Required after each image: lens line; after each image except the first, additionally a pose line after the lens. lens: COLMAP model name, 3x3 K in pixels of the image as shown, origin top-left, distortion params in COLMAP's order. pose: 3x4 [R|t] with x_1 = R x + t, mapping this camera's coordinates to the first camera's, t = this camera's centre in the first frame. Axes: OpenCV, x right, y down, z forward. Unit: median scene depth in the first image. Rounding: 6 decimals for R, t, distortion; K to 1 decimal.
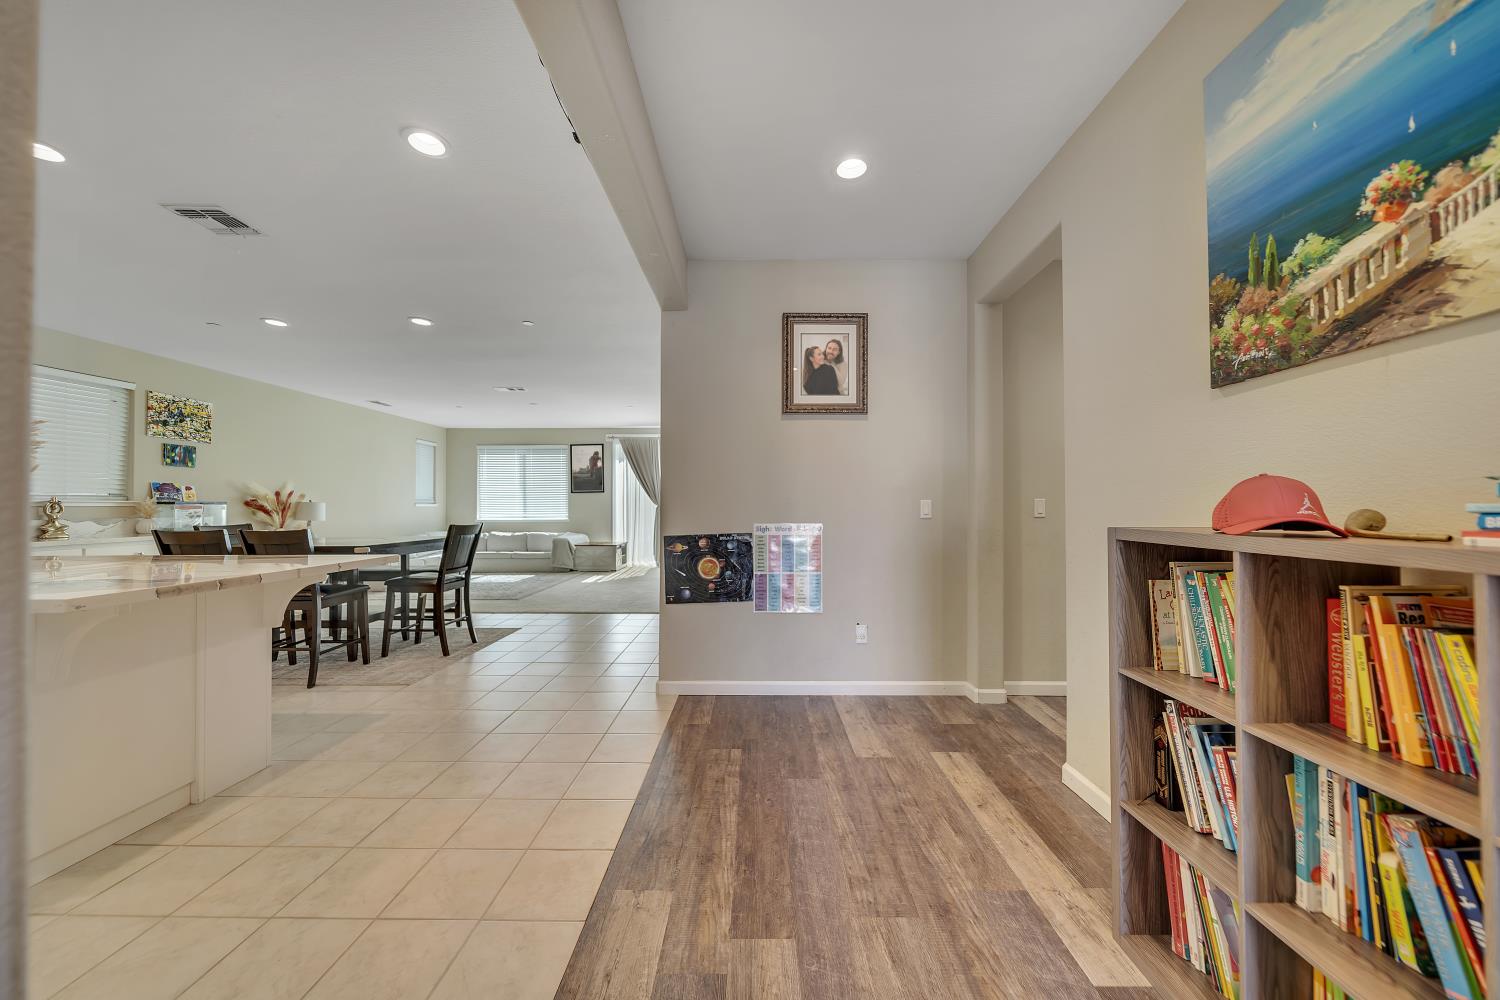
lens RADIAL K [[518.8, 0, 752.0], [0, 518.8, 499.6], [0, 0, 1]] dist [-0.006329, 0.000749]
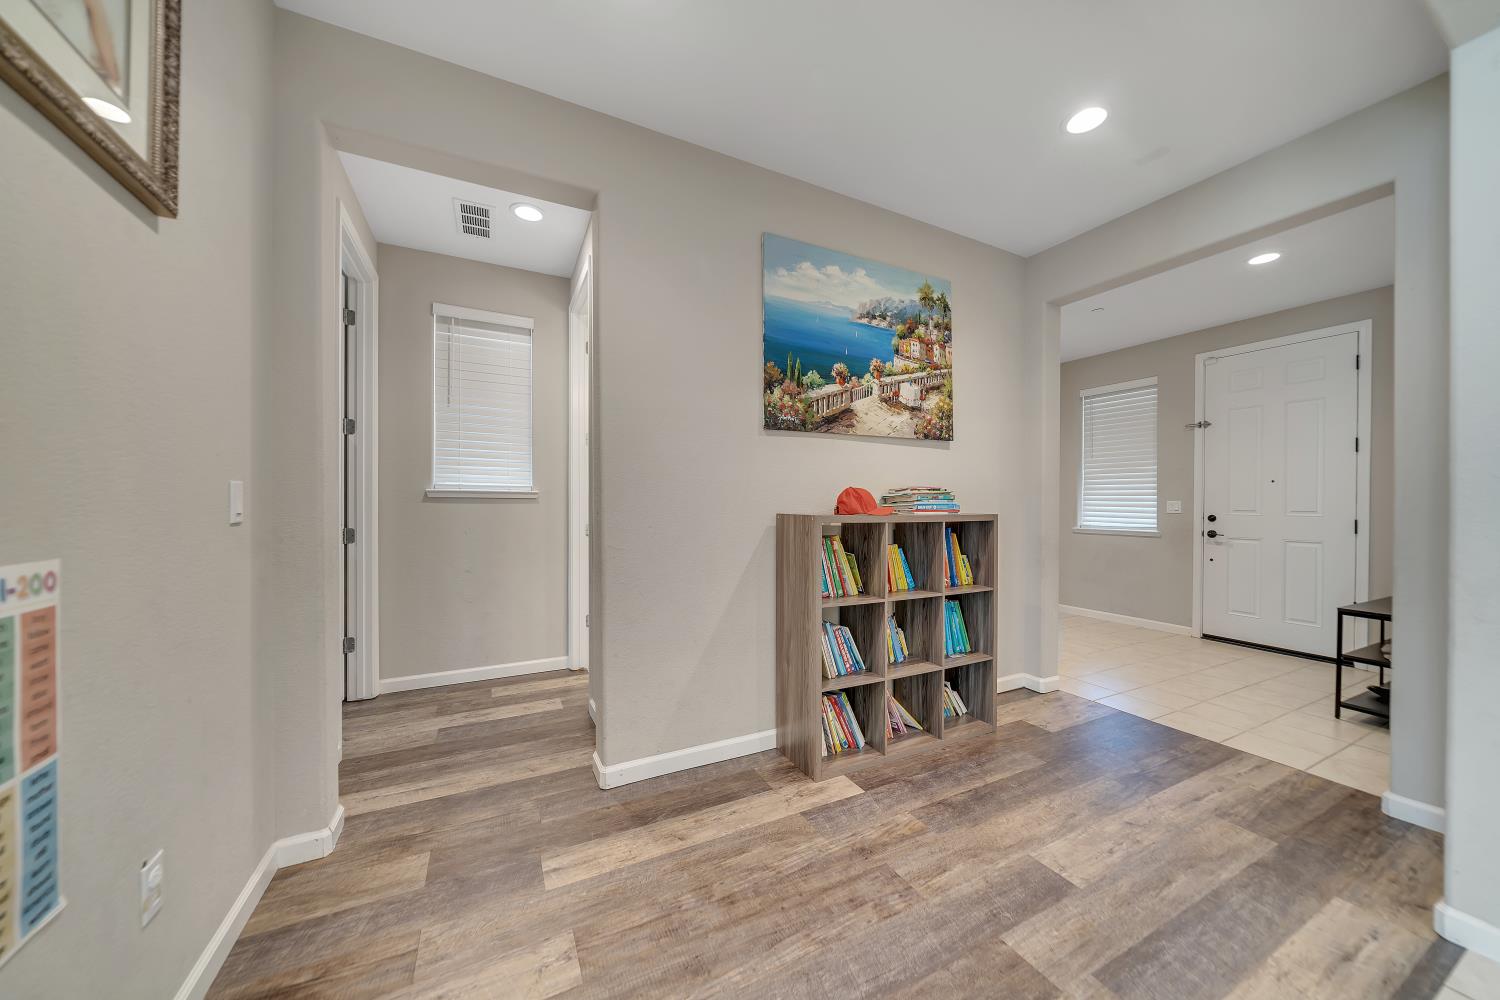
lens RADIAL K [[518.8, 0, 752.5], [0, 518.8, 507.1], [0, 0, 1]] dist [-0.006329, 0.000749]
pose [[-0.464832, -0.009091, 0.885352, -0.178220], [-0.018542, 0.999828, 0.000532, 0.010267], [-0.885205, -0.016169, -0.464920, 0.595256]]
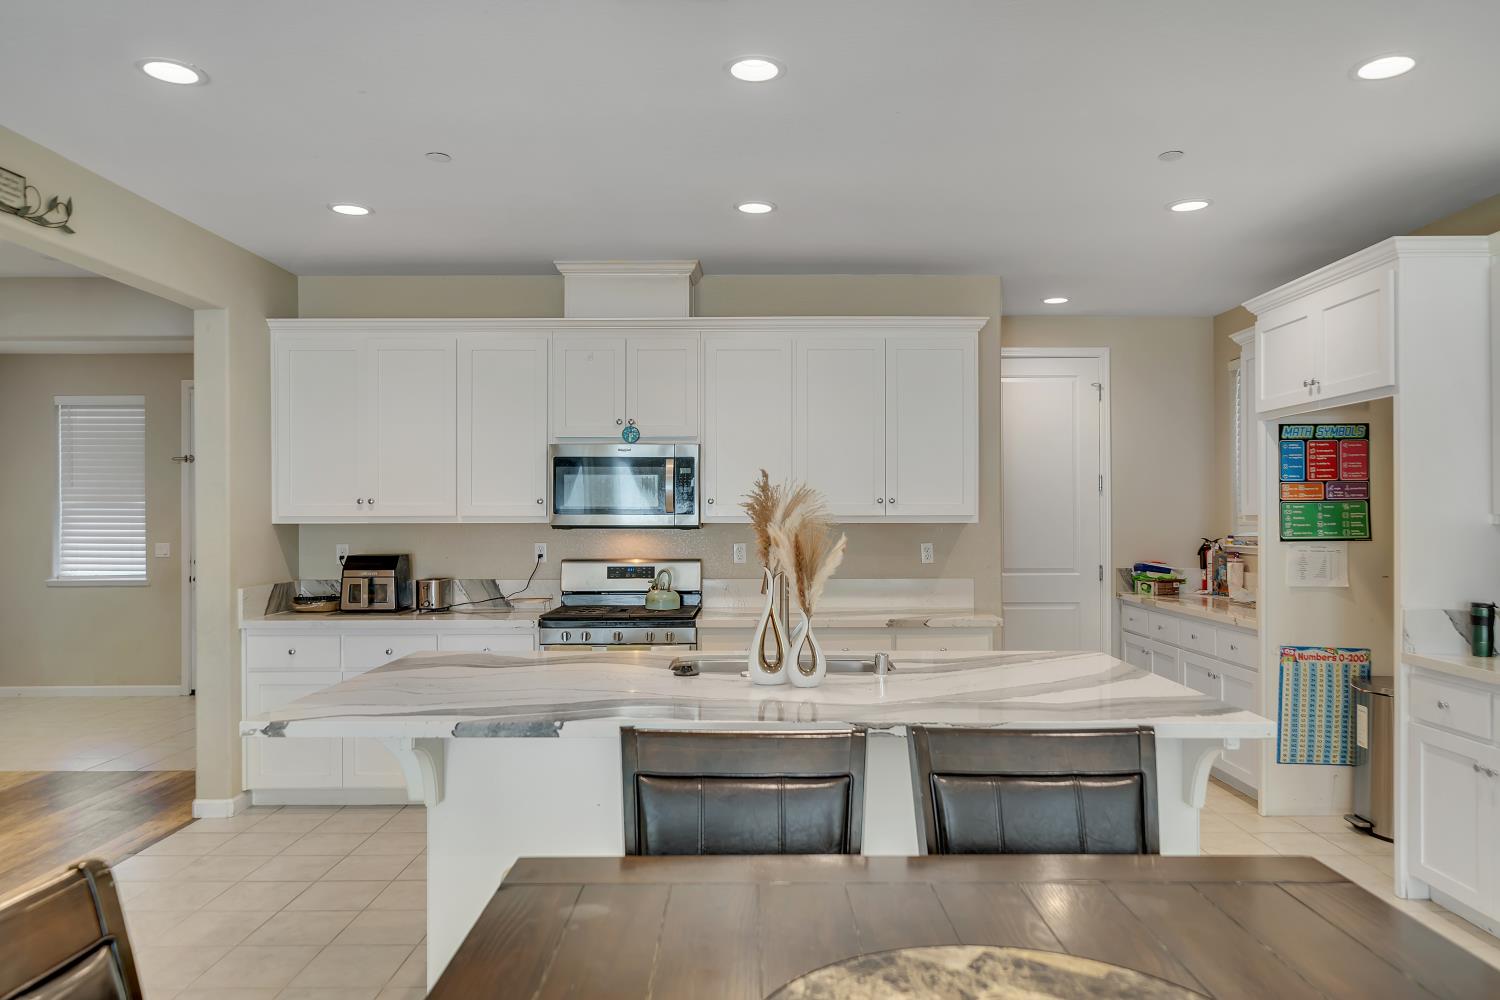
lens RADIAL K [[1012.8, 0, 763.6], [0, 1012.8, 505.8], [0, 0, 1]] dist [0.006709, -0.000641]
pose [[-0.999891, 0.003199, -0.014415, -0.687997], [0.003501, 0.999775, -0.020921, -0.042775], [0.014345, -0.020969, -0.999677, 1.164656]]
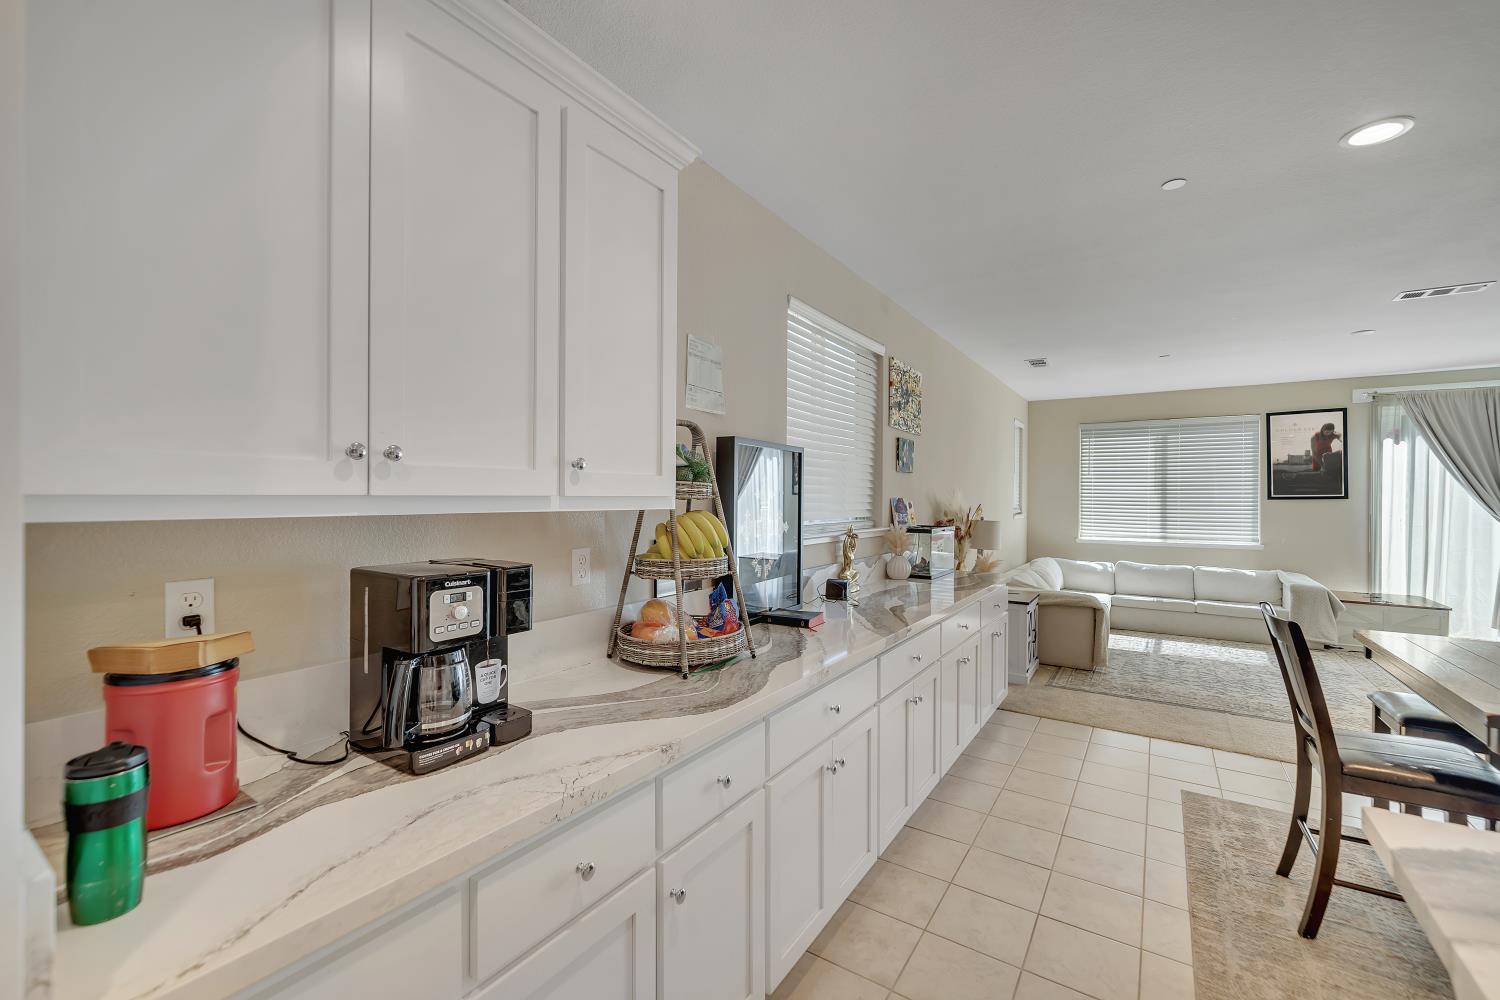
lens RADIAL K [[616.5, 0, 756.3], [0, 616.5, 499.4], [0, 0, 1]] dist [-0.001754, 0.000779]
pose [[0.842460, 0.012135, -0.538621, -1.045744], [-0.002862, 0.999833, 0.018050, -0.053026], [0.538751, -0.013665, 0.842355, 0.294126]]
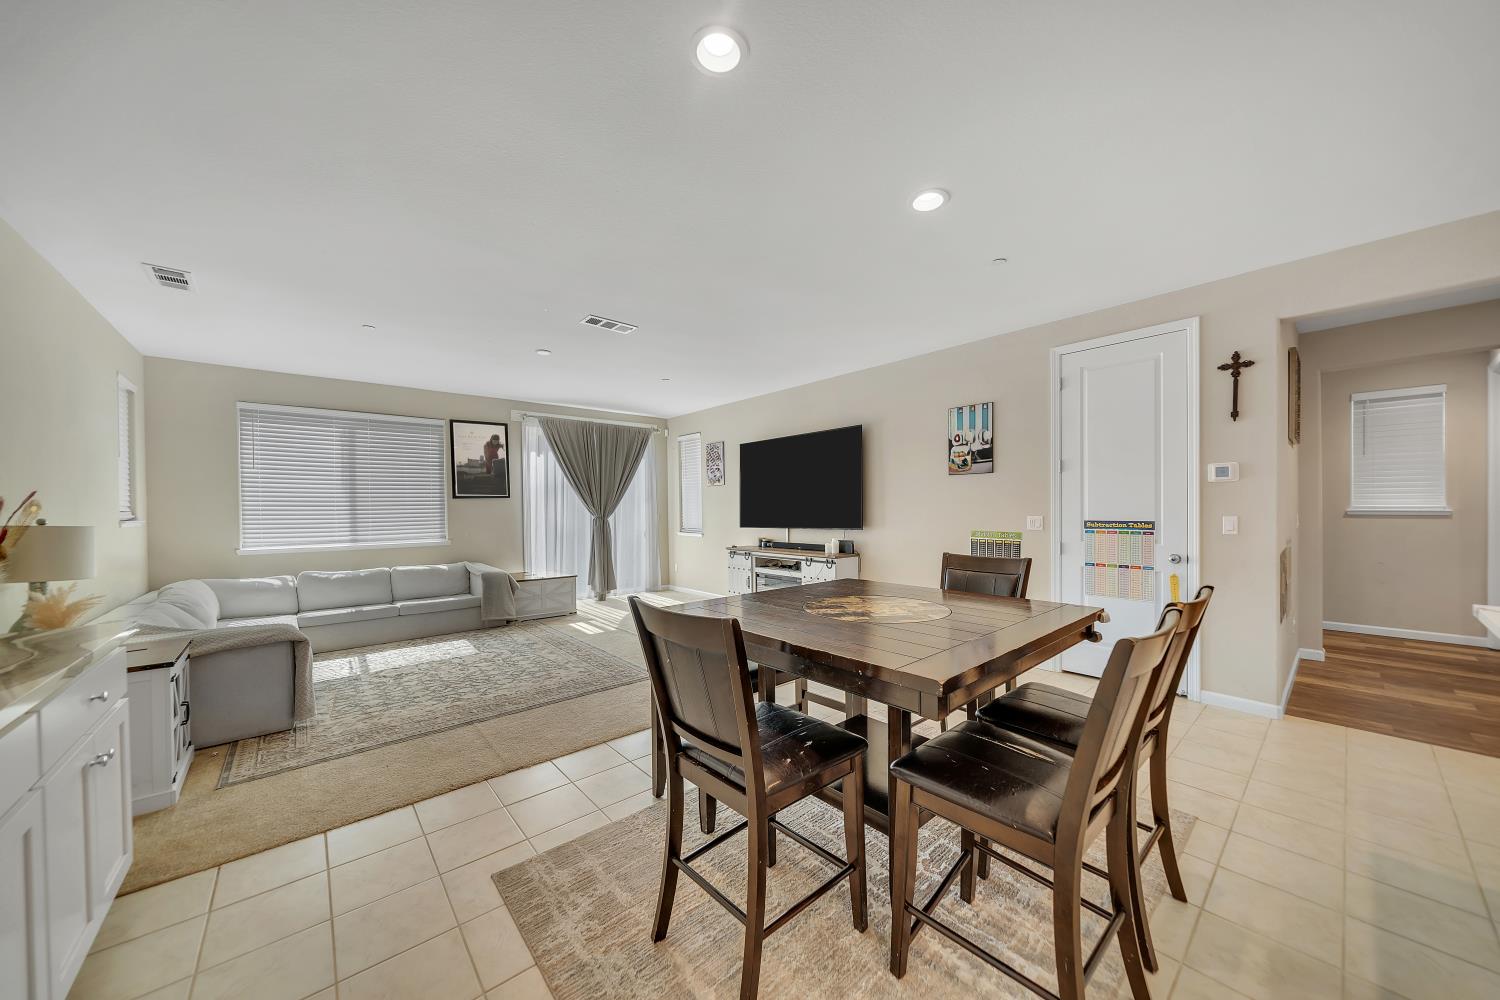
lens RADIAL K [[518.8, 0, 747.8], [0, 518.8, 513.5], [0, 0, 1]] dist [-0.006329, 0.000749]
pose [[0.751280, -0.010677, 0.659897, -1.127635], [-0.002683, 0.999811, 0.019231, -0.016387], [-0.659978, -0.016218, 0.751110, 0.681655]]
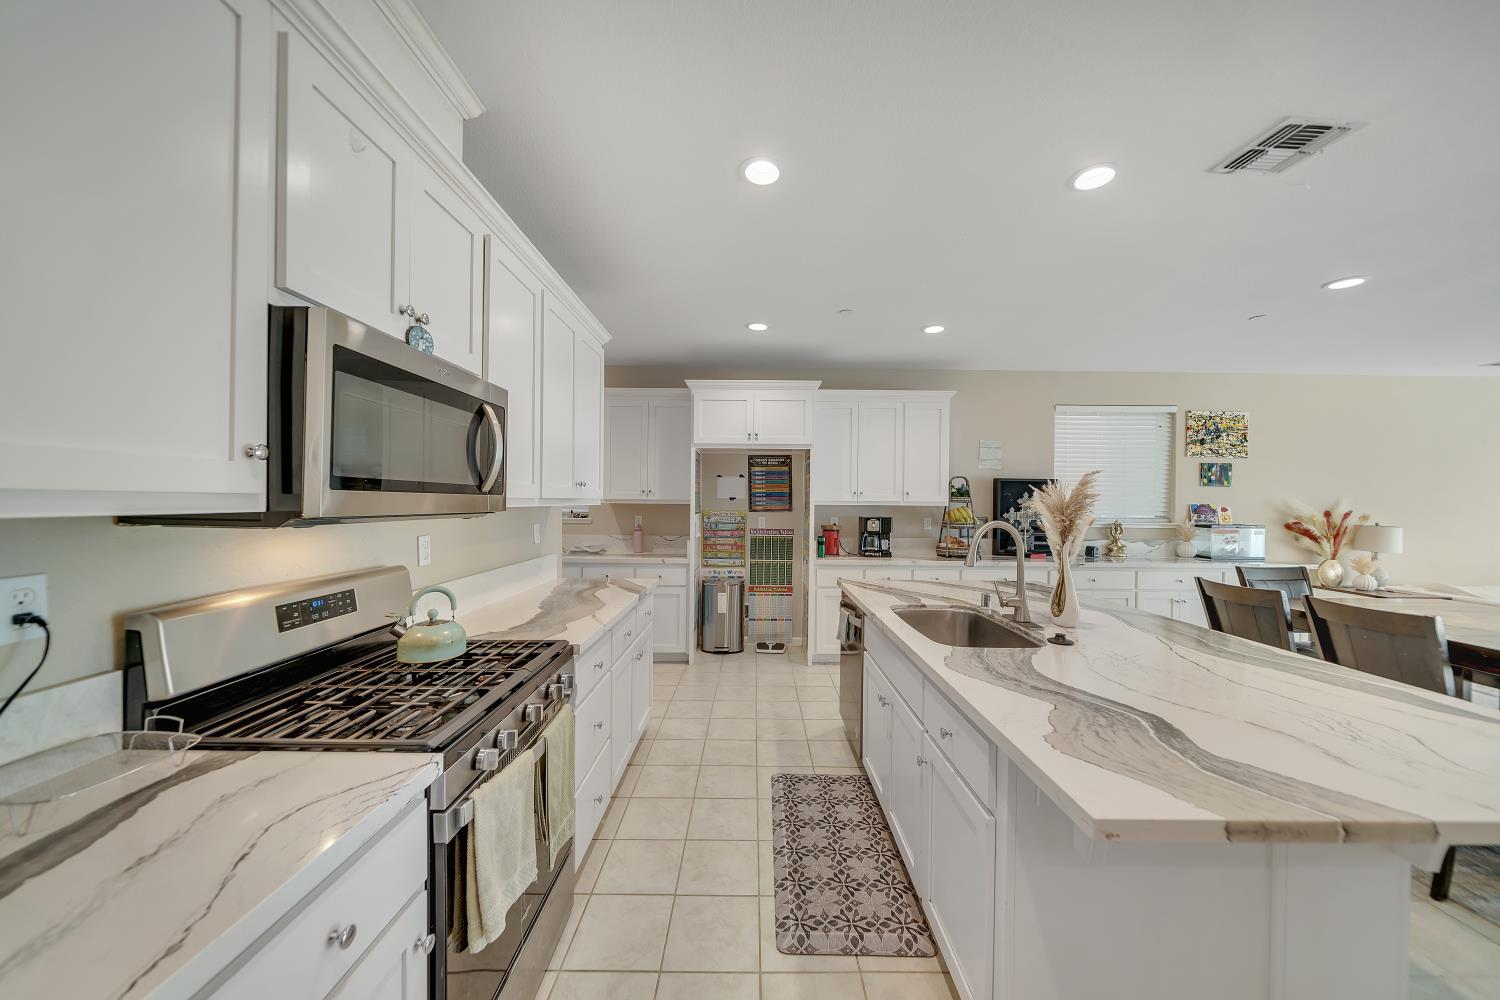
lens RADIAL K [[518.8, 0, 758.5], [0, 518.8, 503.3], [0, 0, 1]] dist [-0.006329, 0.000749]
pose [[0.019691, 0.007866, -0.999775, -0.236911], [0.003961, 0.999961, 0.007945, -0.054367], [0.999798, -0.004116, 0.019659, 0.190018]]
